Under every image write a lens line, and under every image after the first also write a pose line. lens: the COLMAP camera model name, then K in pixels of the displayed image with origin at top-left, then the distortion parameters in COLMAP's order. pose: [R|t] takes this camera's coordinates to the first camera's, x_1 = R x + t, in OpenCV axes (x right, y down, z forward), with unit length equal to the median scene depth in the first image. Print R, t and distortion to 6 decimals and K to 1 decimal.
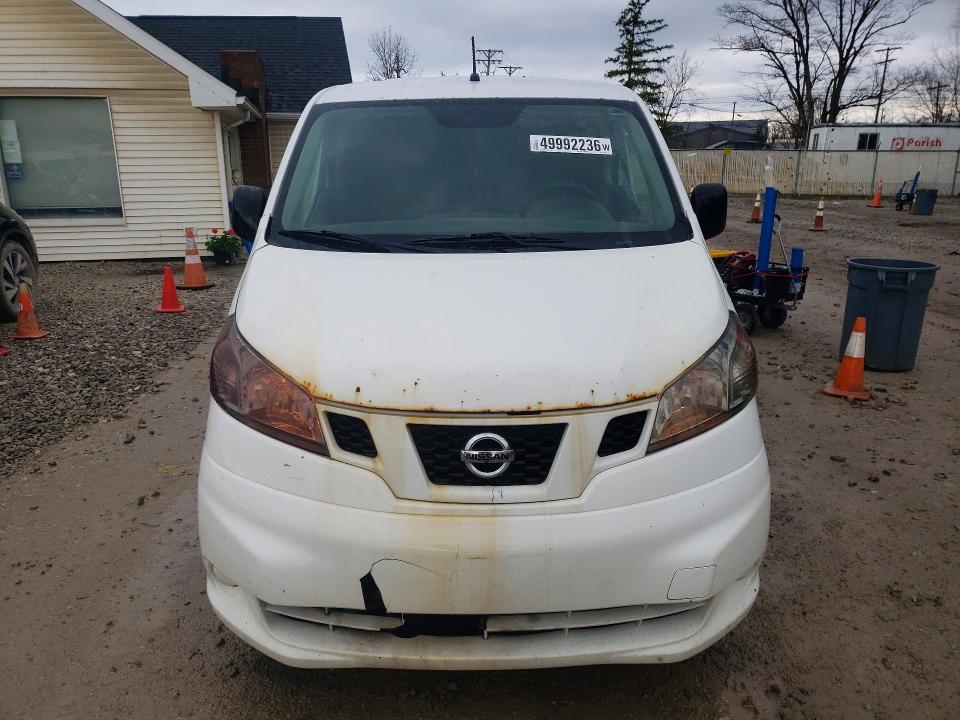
lens RADIAL K [[765.3, 0, 474.4], [0, 765.3, 357.9], [0, 0, 1]] dist [0.015372, 0.011213]
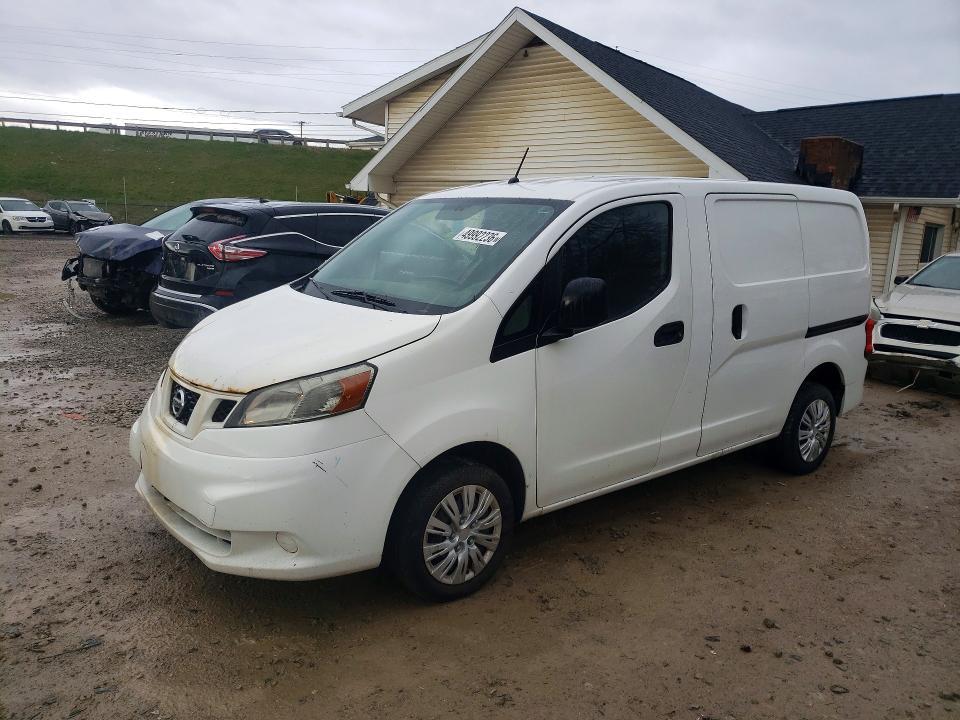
lens RADIAL K [[765.3, 0, 483.1], [0, 765.3, 359.6], [0, 0, 1]] dist [0.015372, 0.011213]
pose [[0.610128, 0.174720, -0.772798, 1.075166], [-0.245208, 0.969135, 0.025516, -0.110132], [0.753403, 0.173928, 0.634139, 0.237587]]
